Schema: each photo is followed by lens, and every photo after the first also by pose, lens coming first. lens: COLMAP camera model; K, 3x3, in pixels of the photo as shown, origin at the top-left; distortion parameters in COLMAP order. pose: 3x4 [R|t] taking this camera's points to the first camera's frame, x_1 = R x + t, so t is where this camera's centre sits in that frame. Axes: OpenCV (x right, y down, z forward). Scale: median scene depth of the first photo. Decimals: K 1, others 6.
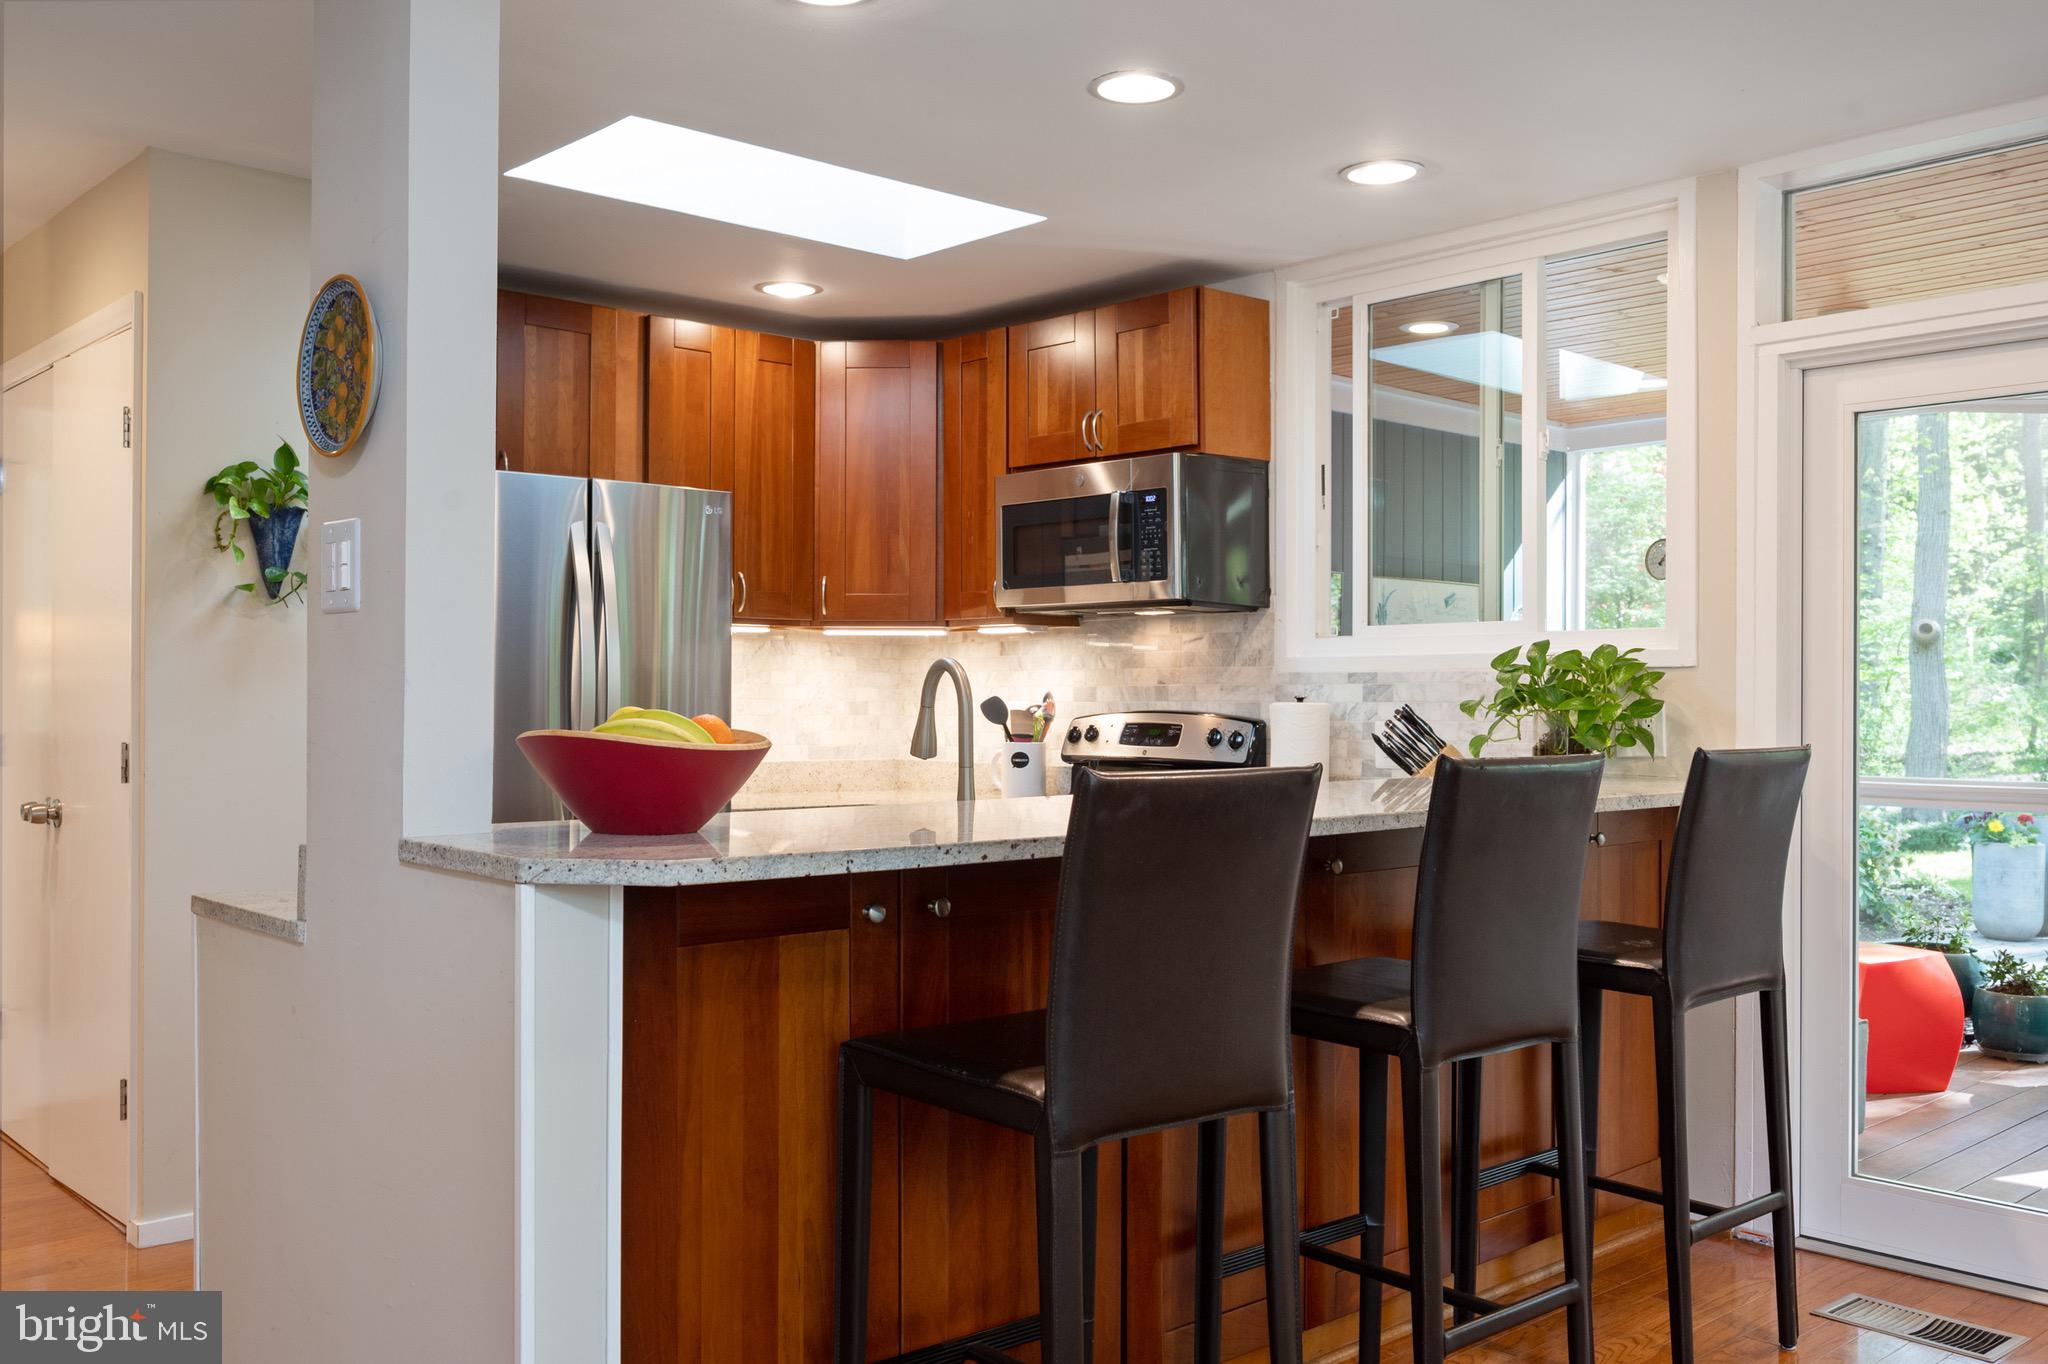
lens RADIAL K [[1779.1, 0, 1024.0], [0, 1779.1, 682.0], [0, 0, 1]] dist [-0.000677, -0.001133]
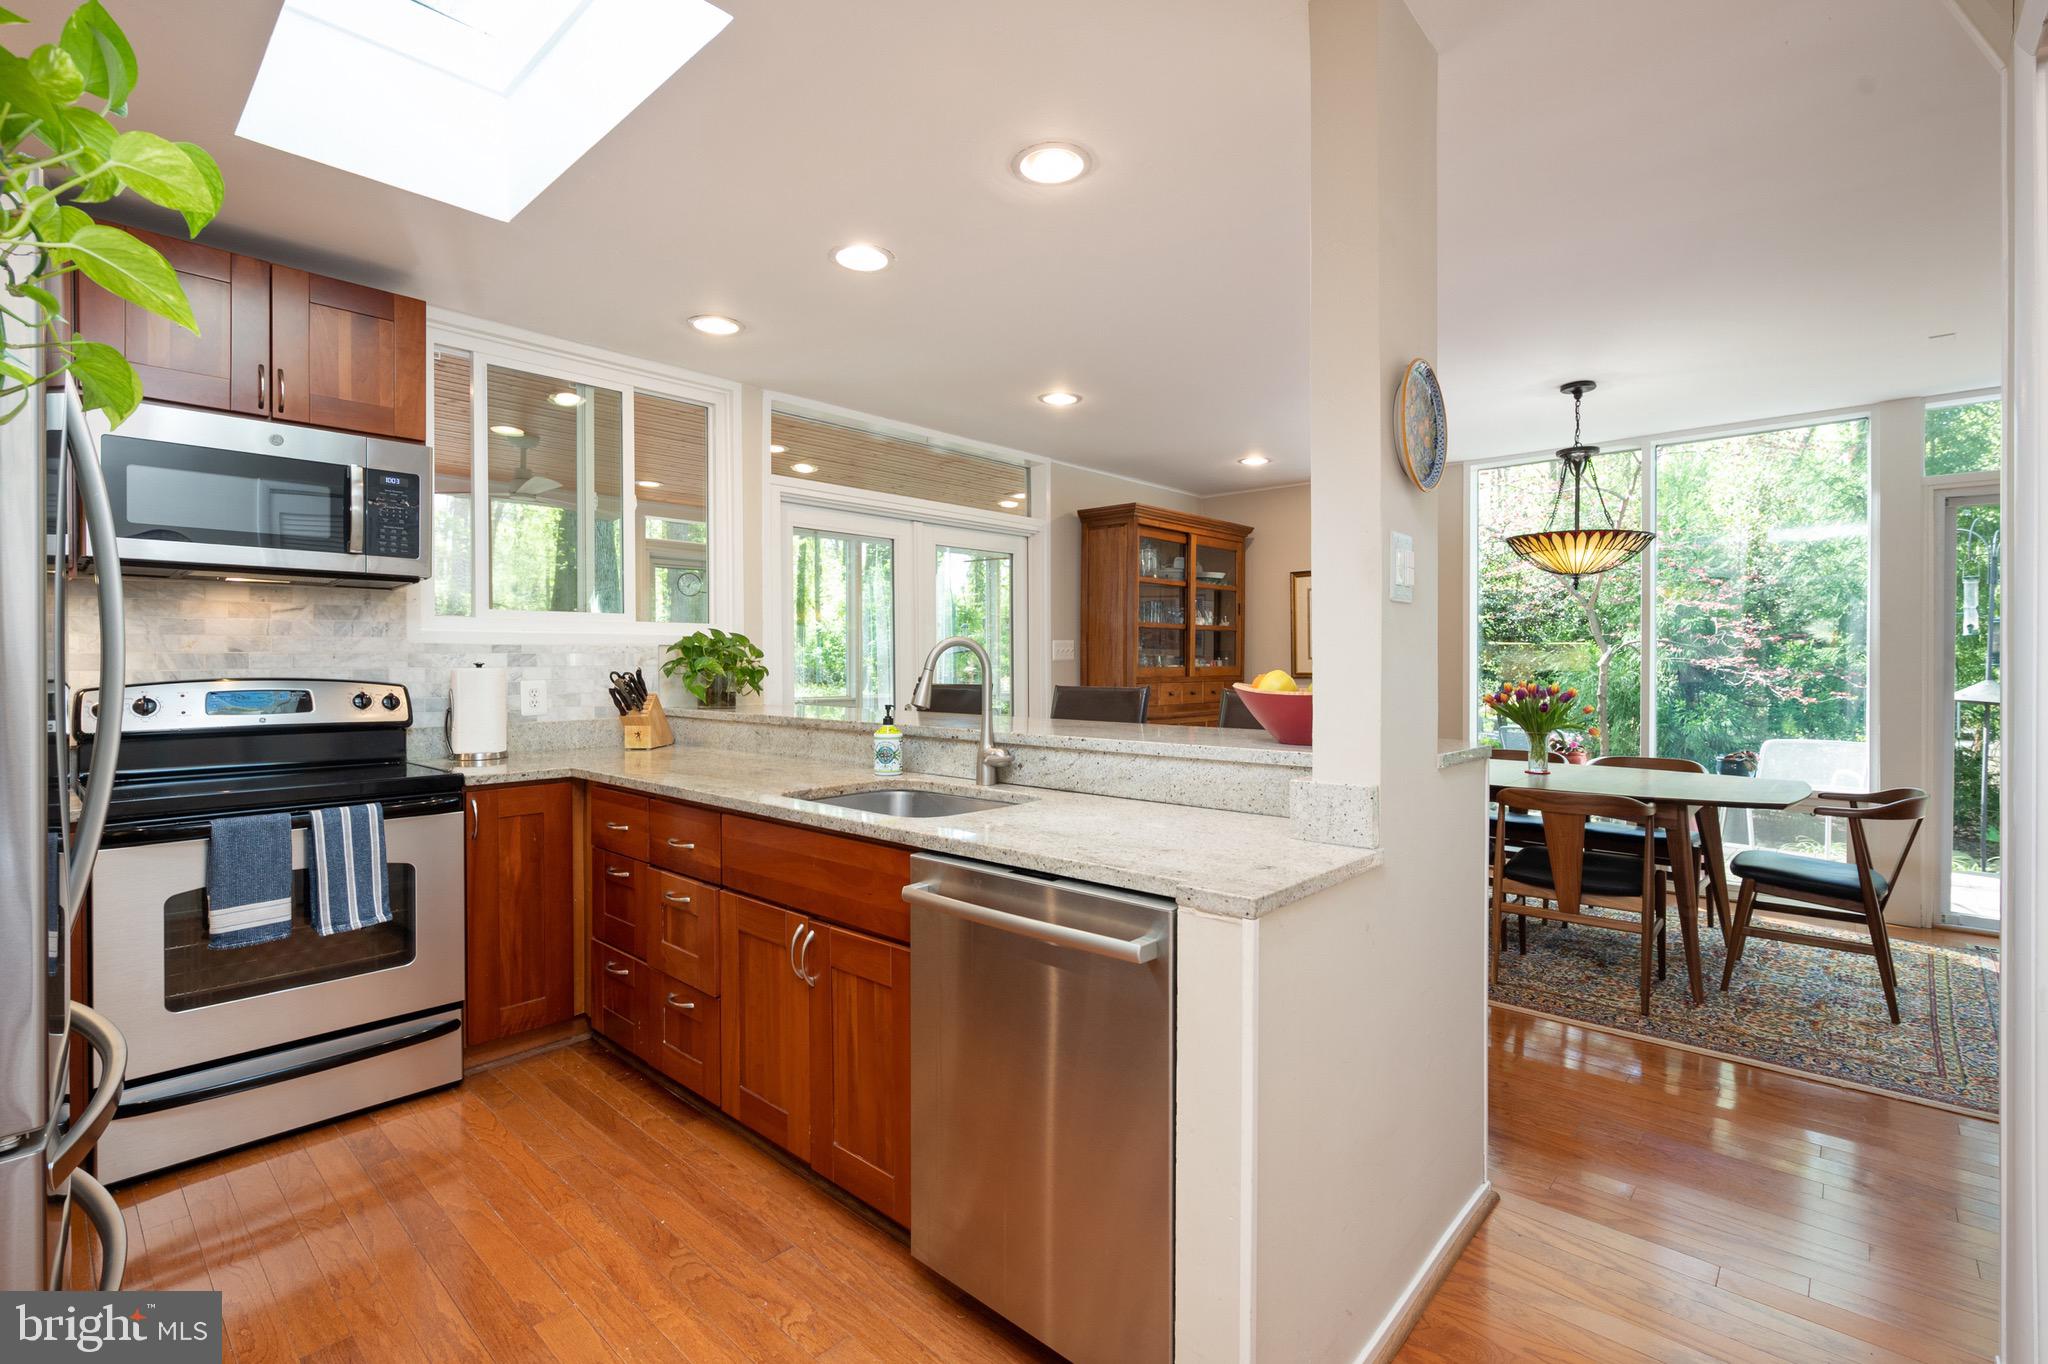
lens RADIAL K [[930.3, 0, 1023.0], [0, 930.3, 662.5], [0, 0, 1]] dist [0.000712, 0.000190]
pose [[-0.091819, -0.003639, 0.995769, -0.513556], [-0.005714, 0.999979, 0.003127, 0.003305], [-0.995759, -0.005402, -0.091838, 0.651526]]
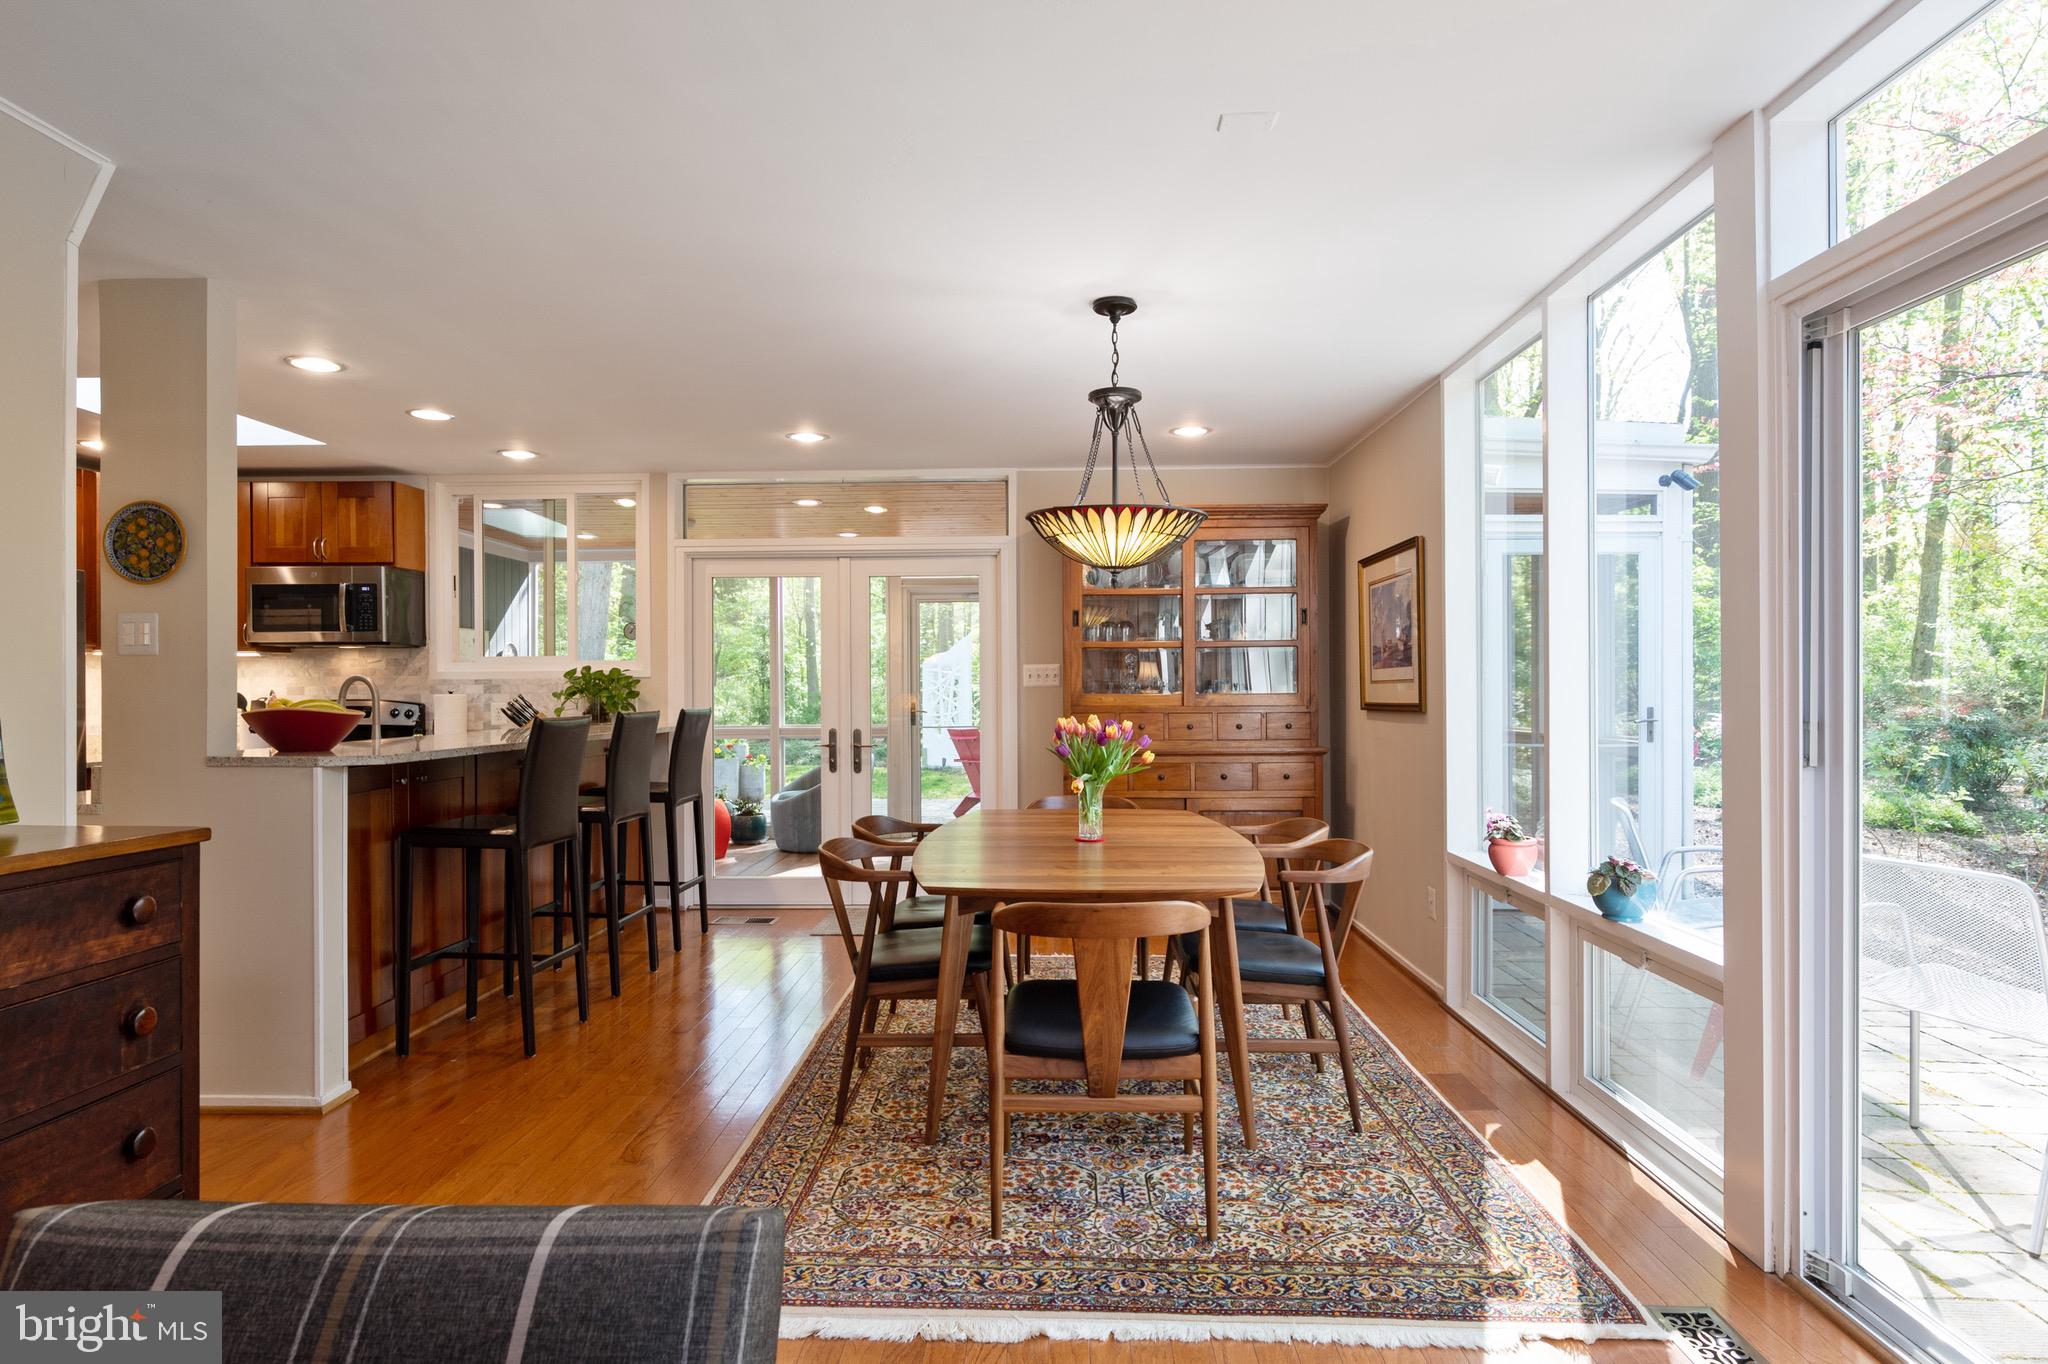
lens RADIAL K [[1120.7, 0, 1017.4], [0, 1120.7, 687.2], [0, 0, 1]] dist [0.000306, 0.000744]
pose [[0.698176, -0.006690, 0.715895, -0.295757], [0.002021, 0.999971, 0.007374, -0.004268], [-0.715923, -0.003701, 0.698169, -0.338665]]
